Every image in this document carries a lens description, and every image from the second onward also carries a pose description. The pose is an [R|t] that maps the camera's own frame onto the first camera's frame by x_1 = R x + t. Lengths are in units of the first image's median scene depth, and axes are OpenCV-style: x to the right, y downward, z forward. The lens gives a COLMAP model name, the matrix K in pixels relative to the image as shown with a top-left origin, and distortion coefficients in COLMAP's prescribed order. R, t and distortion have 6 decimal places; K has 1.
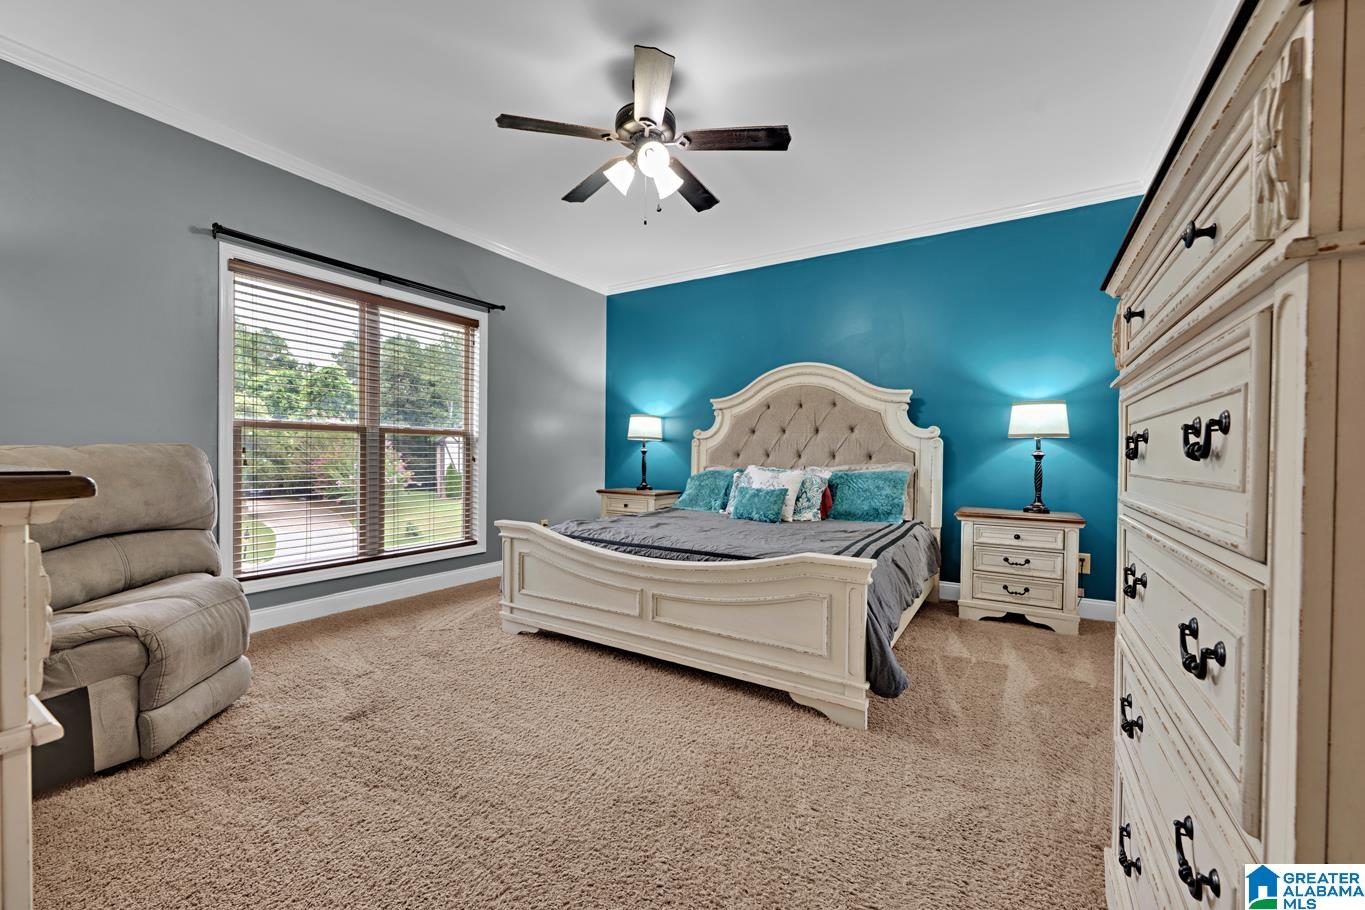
lens RADIAL K [[537.6, 0, 681.1], [0, 537.6, 457.9], [0, 0, 1]] dist [-0.001198, 0.000120]
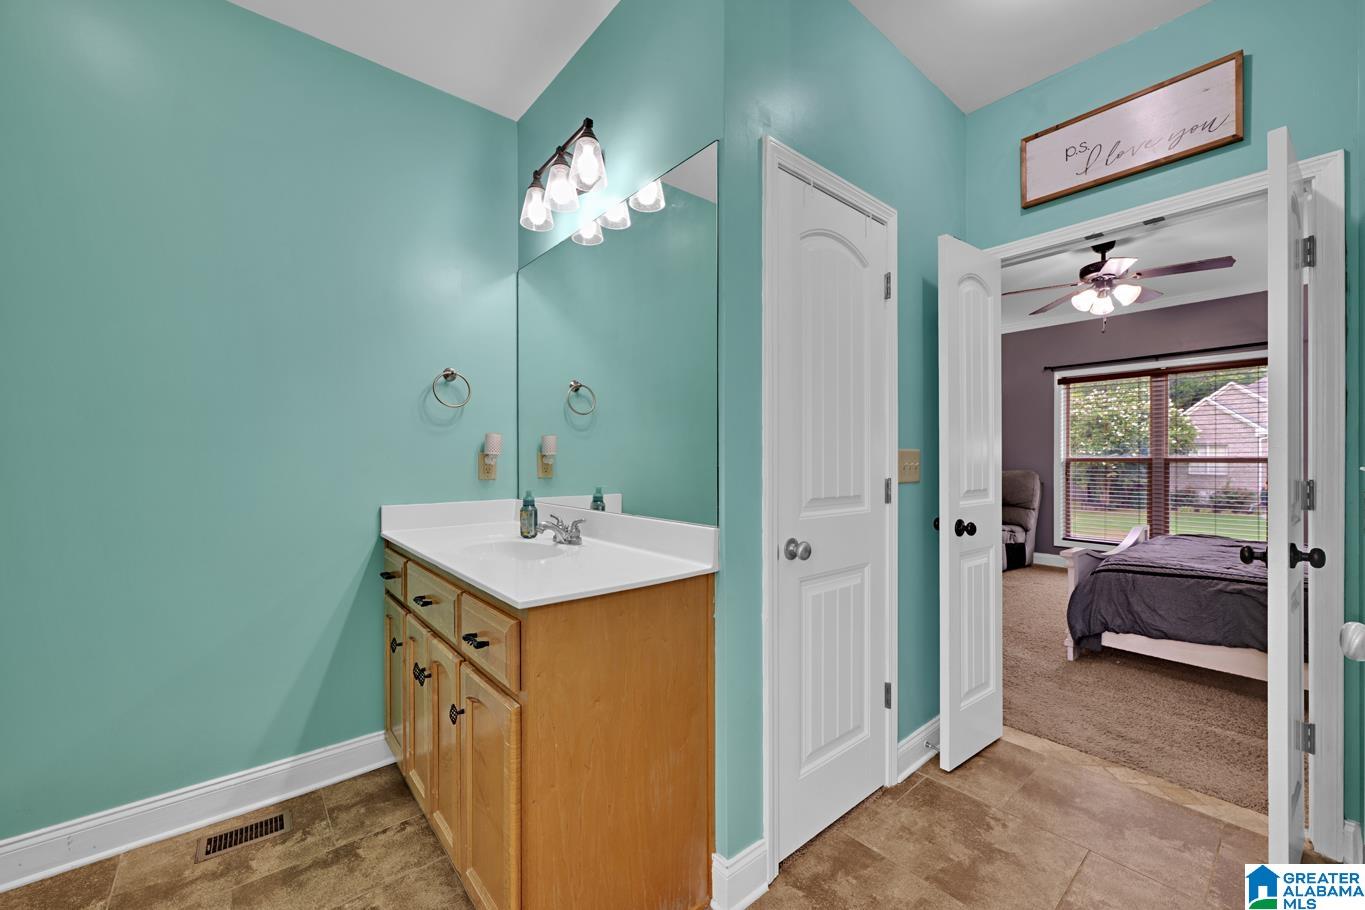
lens RADIAL K [[537.6, 0, 681.1], [0, 537.6, 457.9], [0, 0, 1]] dist [-0.001198, 0.000120]
pose [[-0.307283, -0.010226, -0.951563, 1.167177], [-0.010864, 0.999915, -0.007237, -0.033009], [0.951556, 0.008114, -0.307368, 0.203786]]
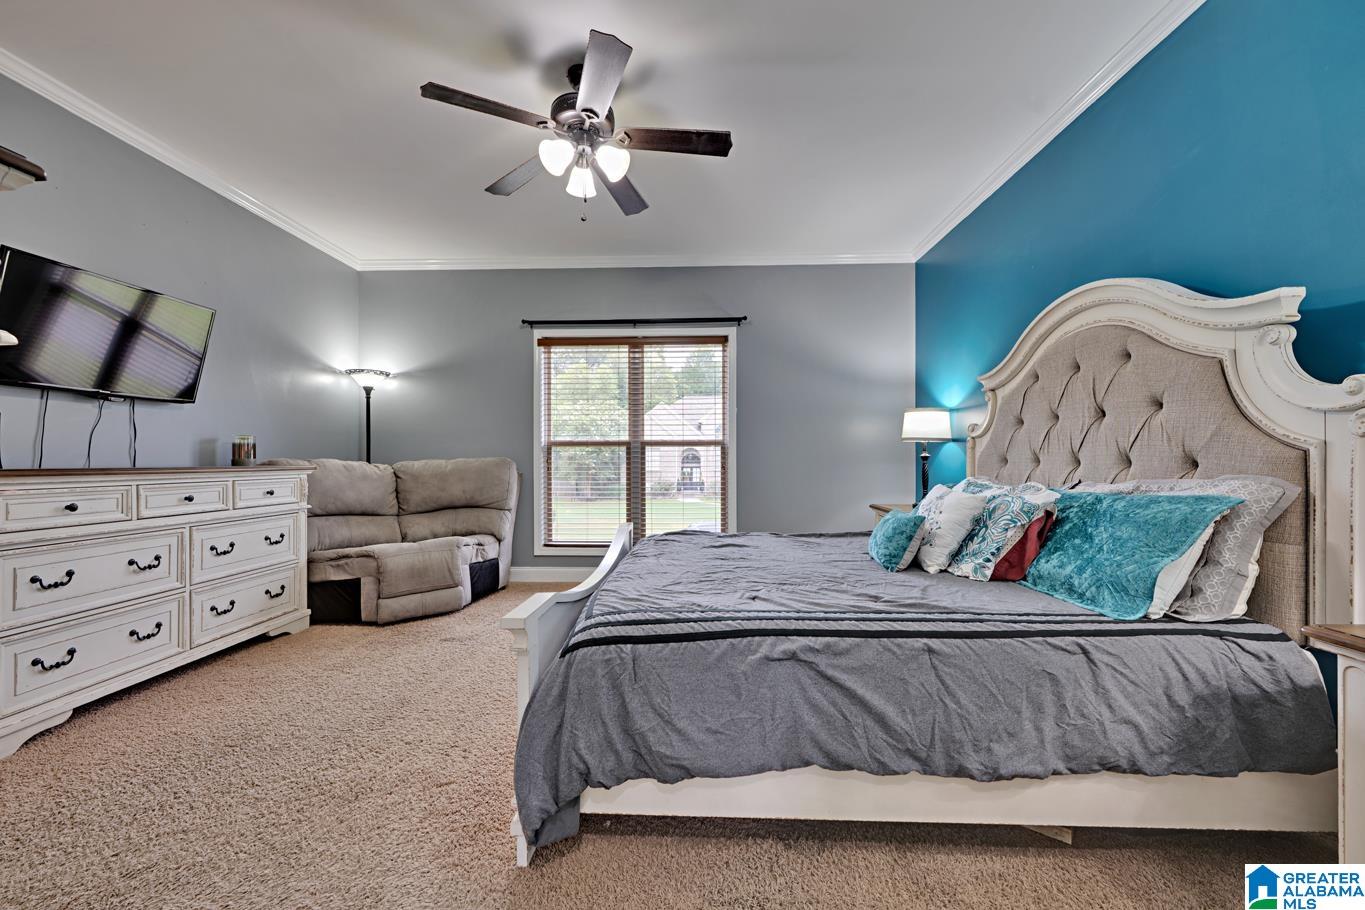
lens RADIAL K [[537.6, 0, 681.1], [0, 537.6, 457.9], [0, 0, 1]] dist [-0.001198, 0.000120]
pose [[0.503906, -0.013922, -0.863646, 0.547176], [0.001328, 0.999881, -0.015343, 0.000542], [0.863758, 0.006585, 0.503864, 0.436116]]
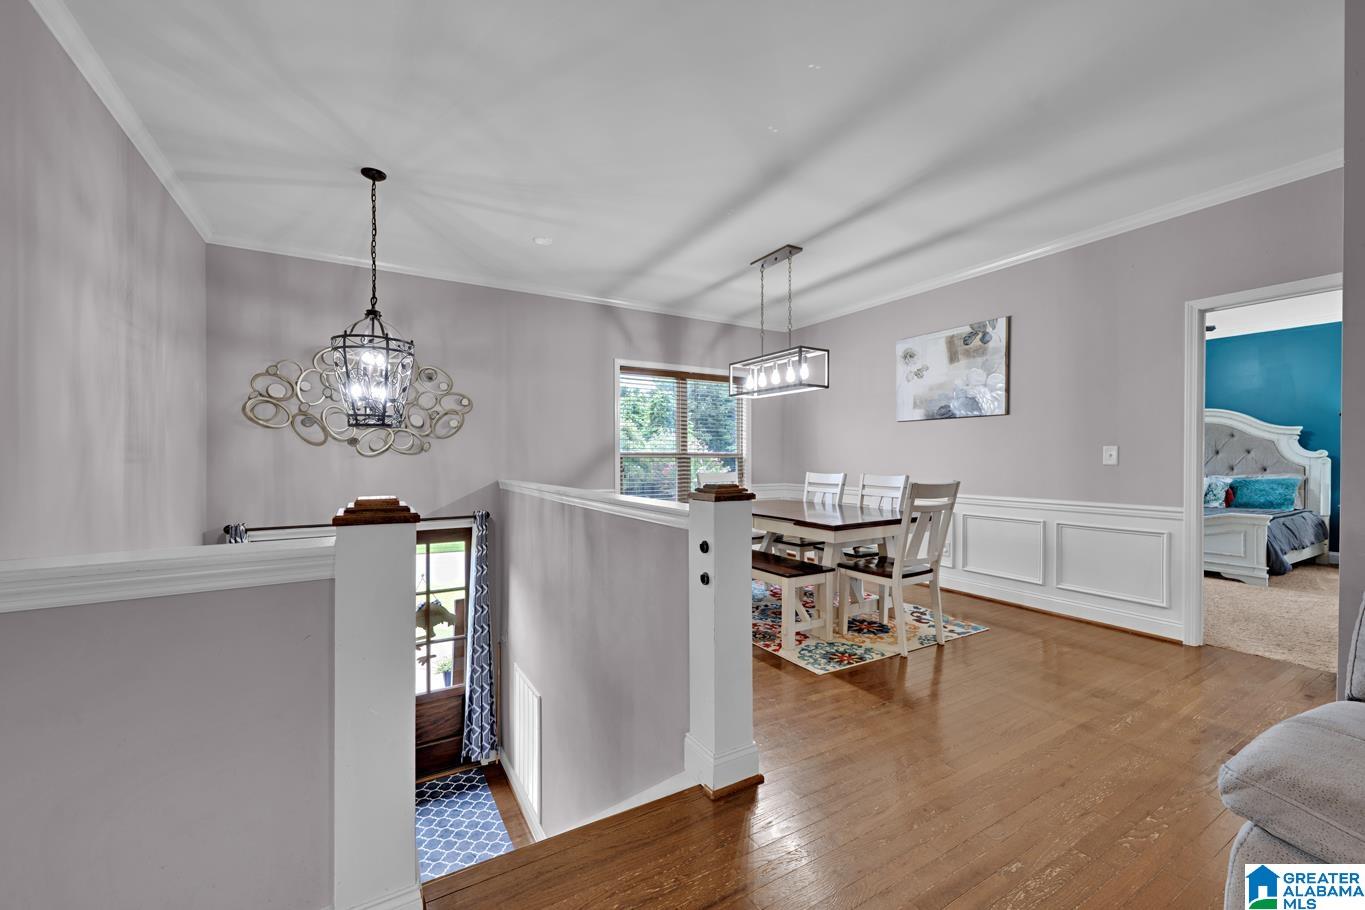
lens RADIAL K [[537.6, 0, 681.1], [0, 537.6, 457.9], [0, 0, 1]] dist [-0.001198, 0.000120]
pose [[0.886822, -0.007051, -0.462058, -0.453144], [0.002288, 0.999938, -0.010867, -0.023507], [0.462106, 0.008580, 0.886783, -1.225049]]
